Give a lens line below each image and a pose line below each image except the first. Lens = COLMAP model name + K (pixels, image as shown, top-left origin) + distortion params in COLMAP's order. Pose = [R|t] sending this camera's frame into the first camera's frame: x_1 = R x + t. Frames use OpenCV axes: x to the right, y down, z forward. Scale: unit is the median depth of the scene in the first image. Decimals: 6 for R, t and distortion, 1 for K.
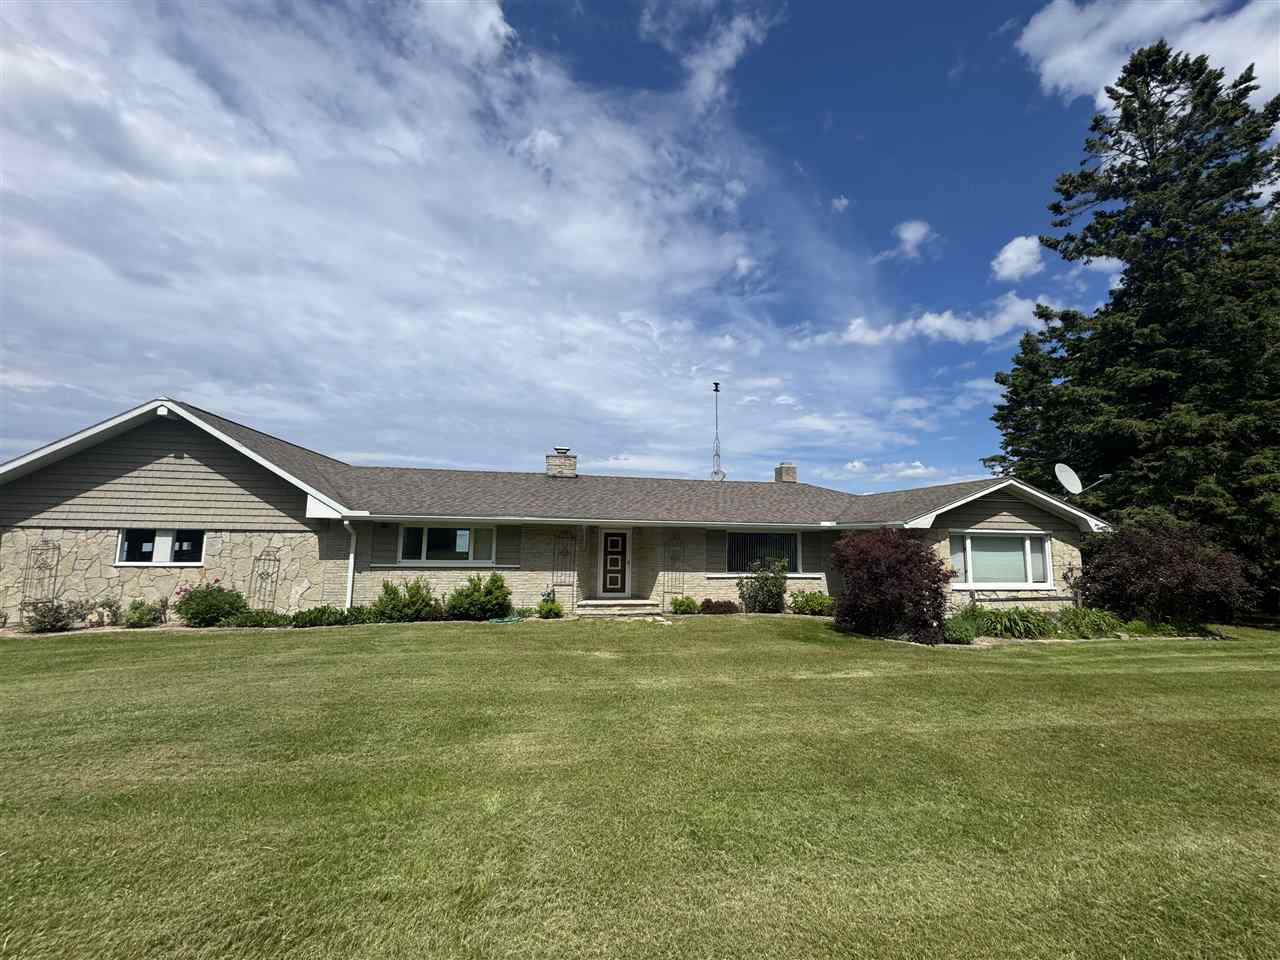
lens RADIAL K [[511.9, 0, 647.6], [0, 511.9, 465.6], [0, 0, 1]] dist [-0.003206, 0.000542]
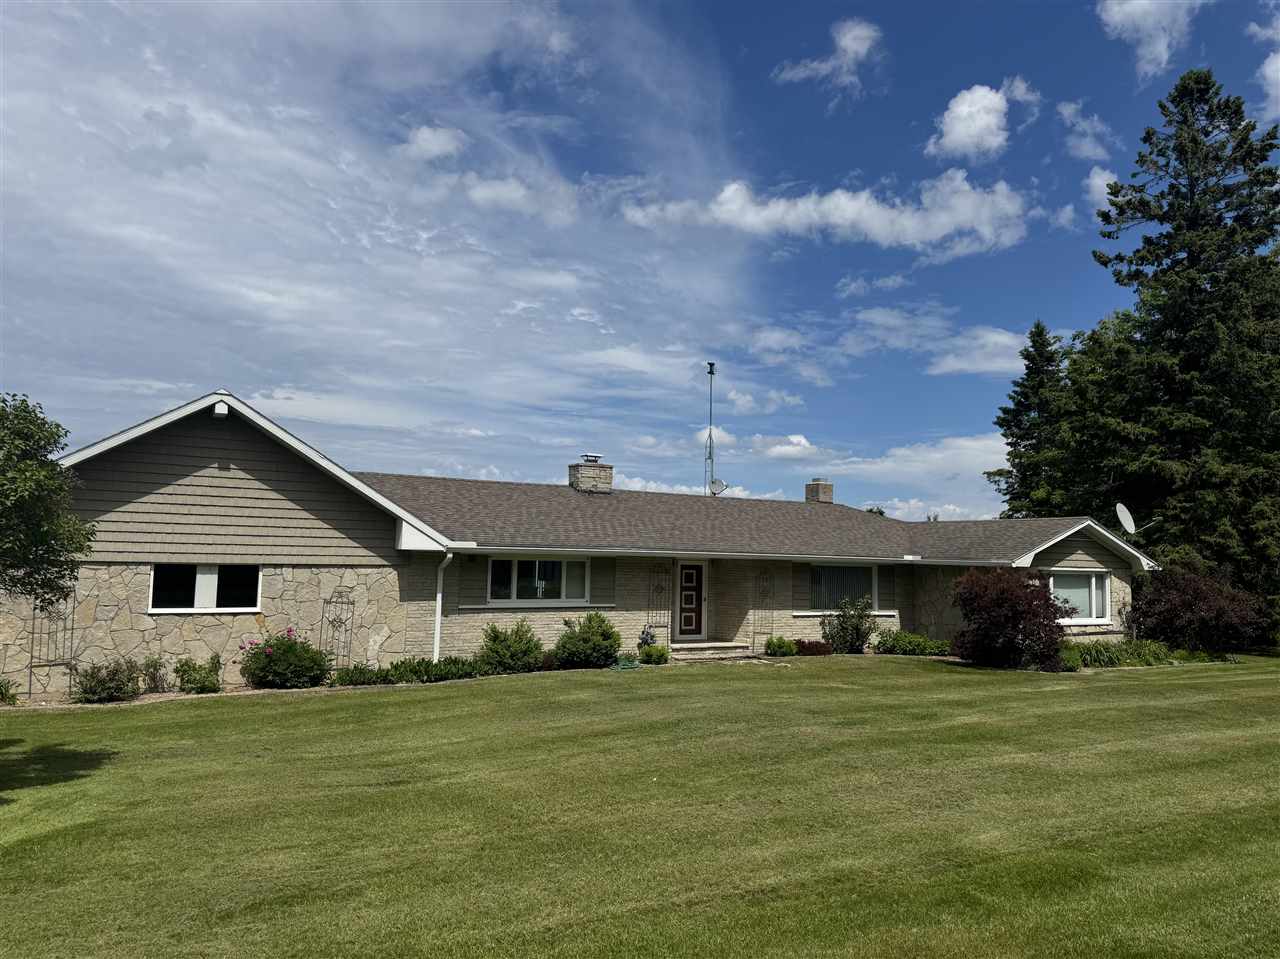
lens RADIAL K [[902.9, 0, 632.7], [0, 902.9, 450.1], [0, 0, 1]] dist [0.060342, -0.064801]
pose [[0.945458, 0.044668, 0.322668, -0.741269], [-0.055723, 0.998131, 0.025102, -0.105274], [-0.320943, -0.041713, 0.946179, -0.441516]]
